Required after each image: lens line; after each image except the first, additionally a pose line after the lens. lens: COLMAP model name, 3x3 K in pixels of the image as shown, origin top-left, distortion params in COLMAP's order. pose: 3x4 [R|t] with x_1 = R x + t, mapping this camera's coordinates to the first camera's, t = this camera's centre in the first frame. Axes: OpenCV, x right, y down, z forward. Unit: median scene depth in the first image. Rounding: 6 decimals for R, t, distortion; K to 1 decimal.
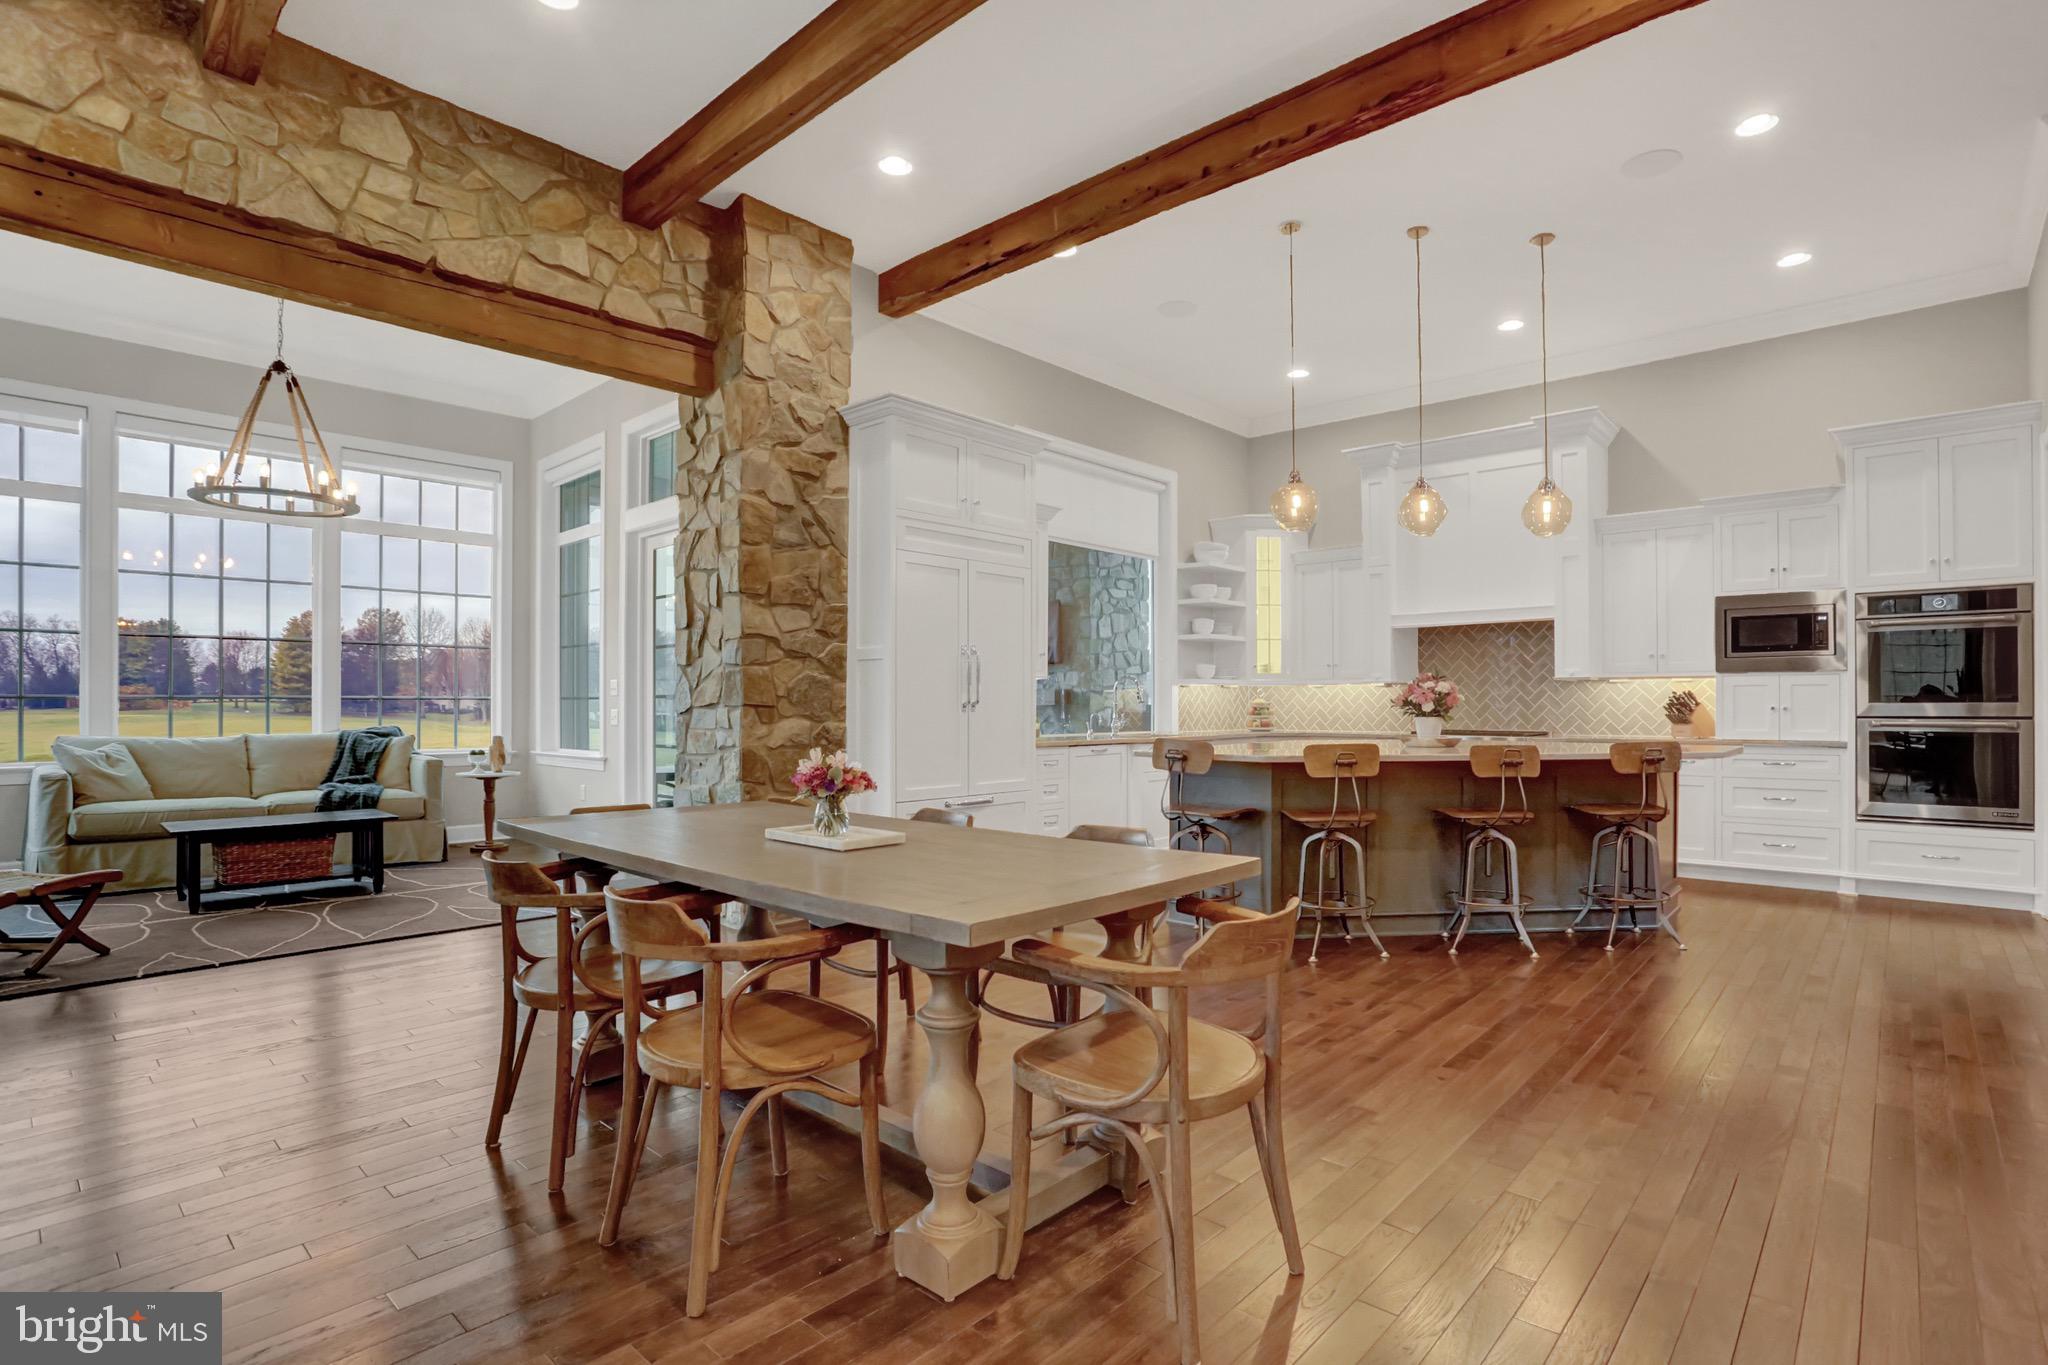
lens RADIAL K [[1004.5, 0, 1071.0], [0, 1004.5, 707.4], [0, 0, 1]] dist [-0.061591, 0.019874]
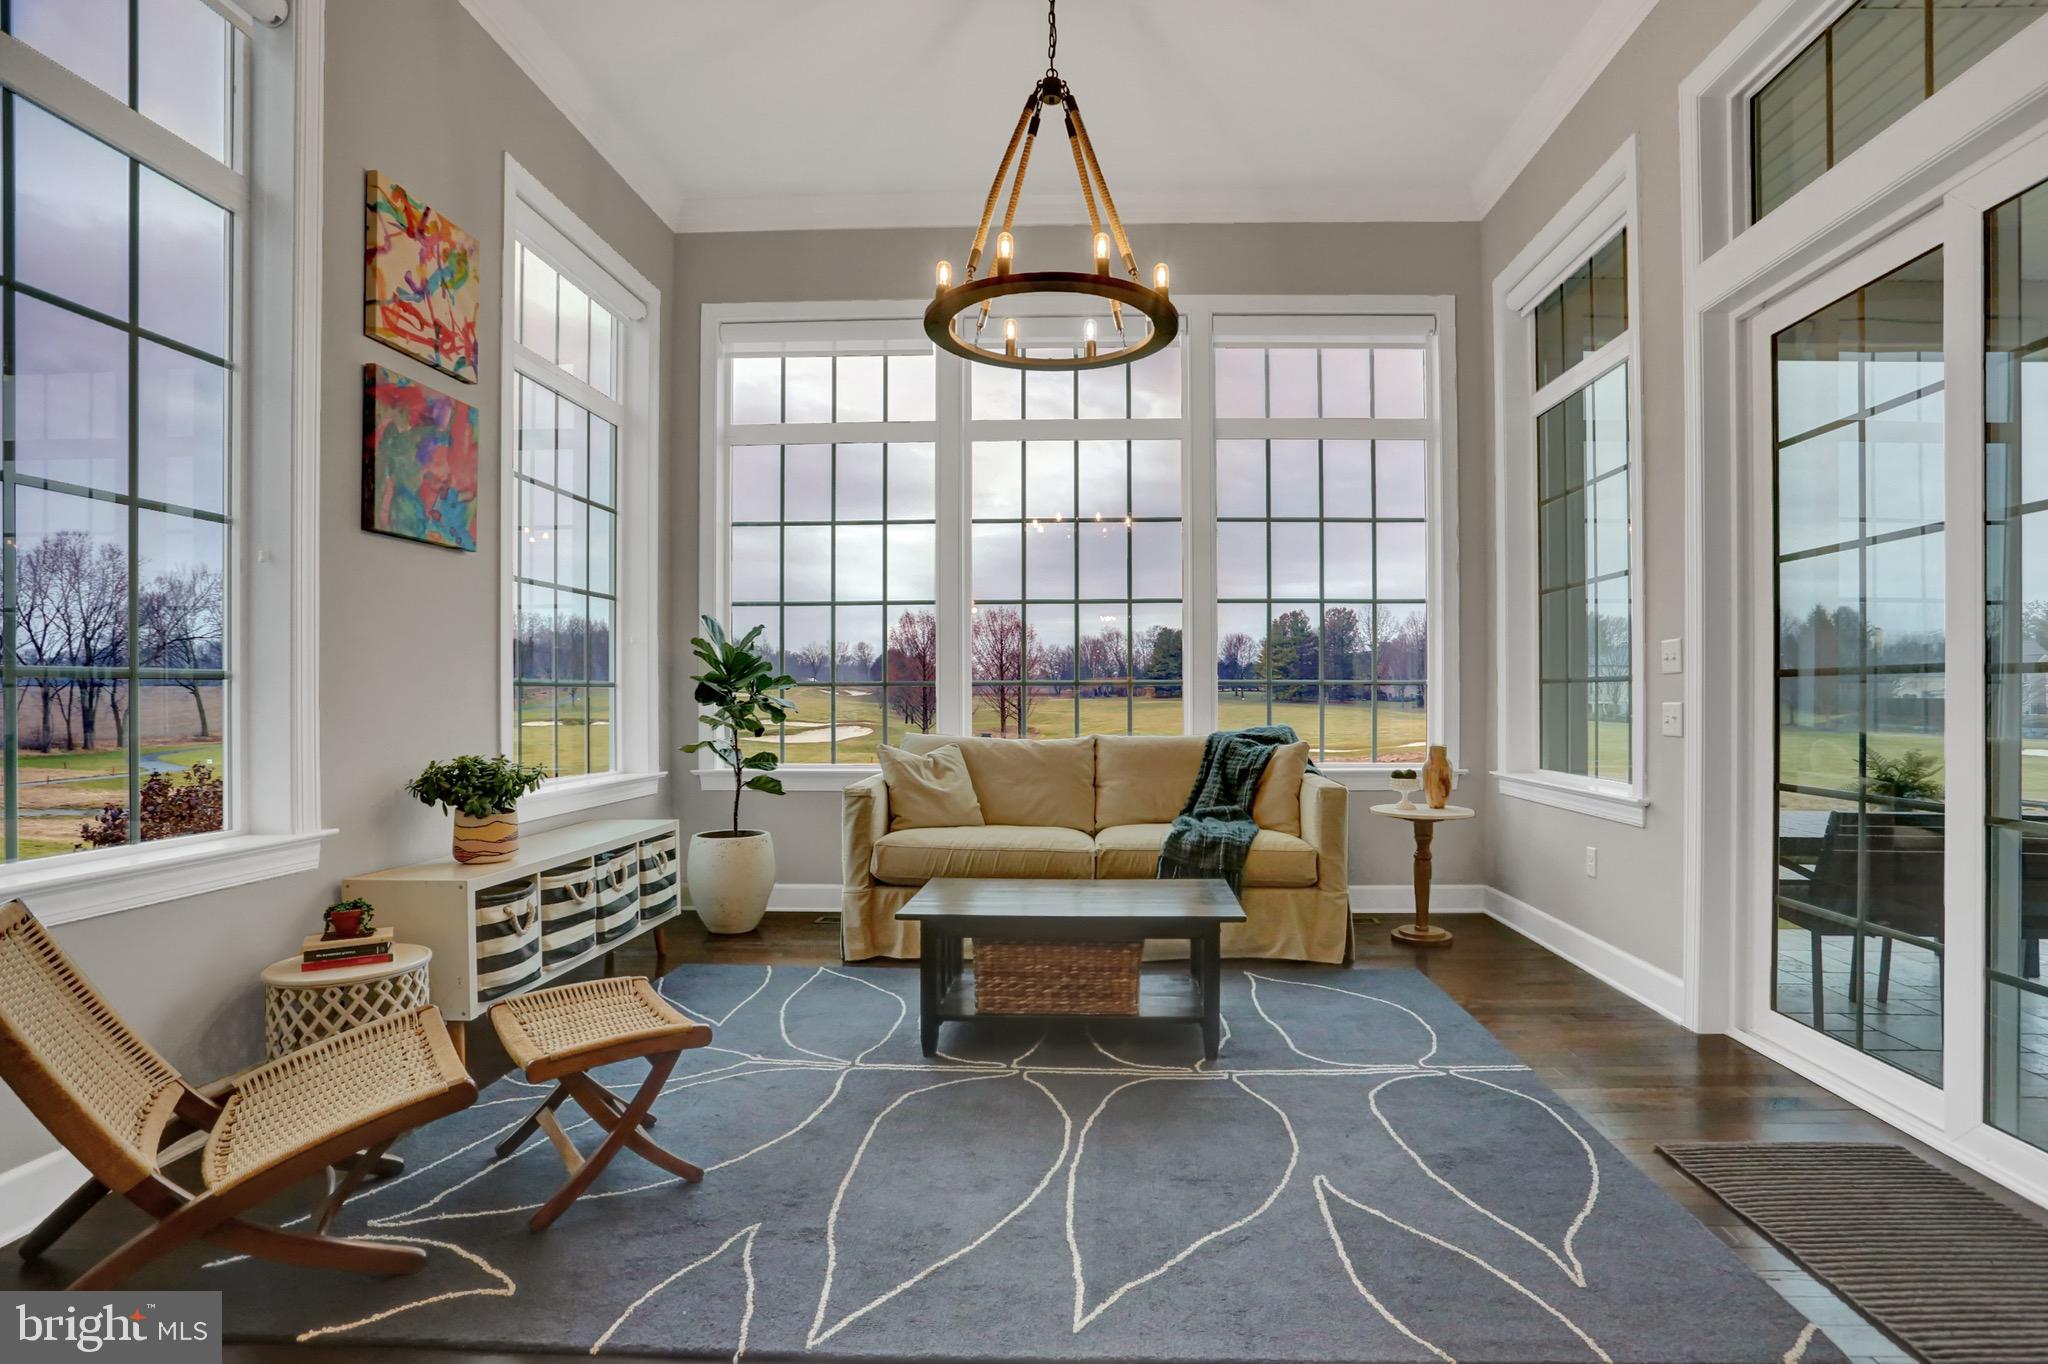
lens RADIAL K [[1004.5, 0, 1035.7], [0, 1004.5, 694.1], [0, 0, 1]] dist [-0.061591, 0.019874]
pose [[0.614701, -0.000607, -0.788760, -0.352522], [-0.000500, 0.999999, -0.001159, -0.000846], [0.788760, 0.001107, 0.614701, 0.602832]]
